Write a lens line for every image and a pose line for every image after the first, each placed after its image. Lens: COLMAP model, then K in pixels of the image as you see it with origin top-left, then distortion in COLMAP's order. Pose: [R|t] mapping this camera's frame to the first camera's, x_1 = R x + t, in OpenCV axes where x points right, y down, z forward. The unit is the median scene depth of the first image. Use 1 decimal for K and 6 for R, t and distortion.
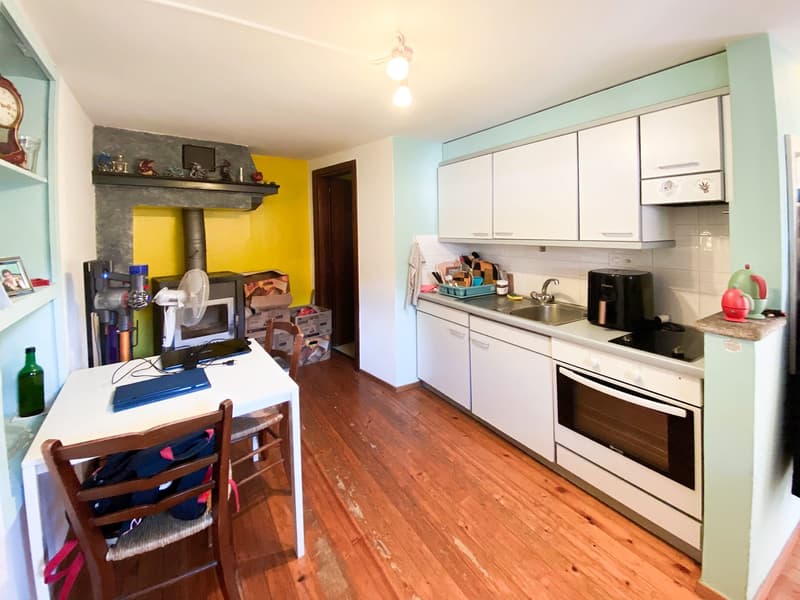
lens RADIAL K [[325.9, 0, 399.5], [0, 325.9, 232.3], [0, 0, 1]] dist [-0.000373, -0.000418]
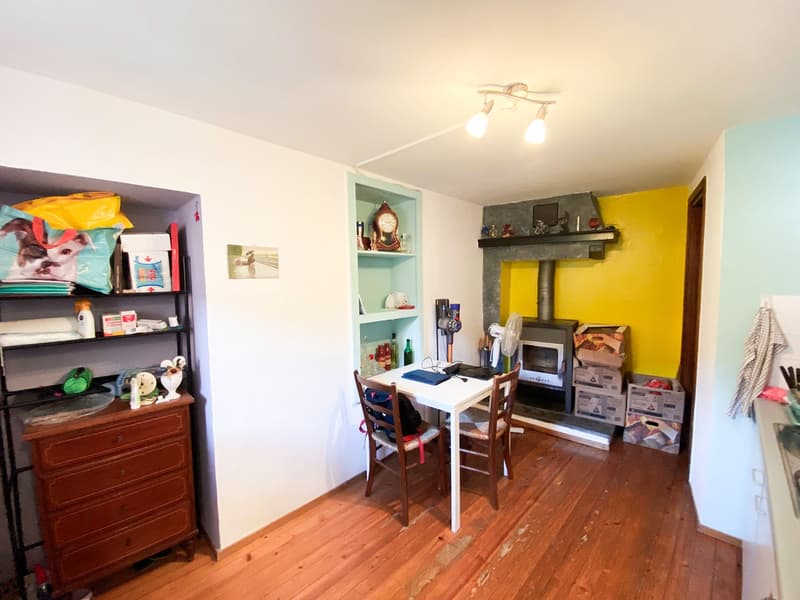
lens RADIAL K [[365.2, 0, 400.0], [0, 365.2, 300.0], [0, 0, 1]] dist [0.000839, -0.000109]
pose [[0.222210, 0.071283, -0.972390, 0.746799], [-0.010523, 0.997441, 0.070715, -0.031133], [0.974942, -0.005481, 0.222391, 0.339733]]
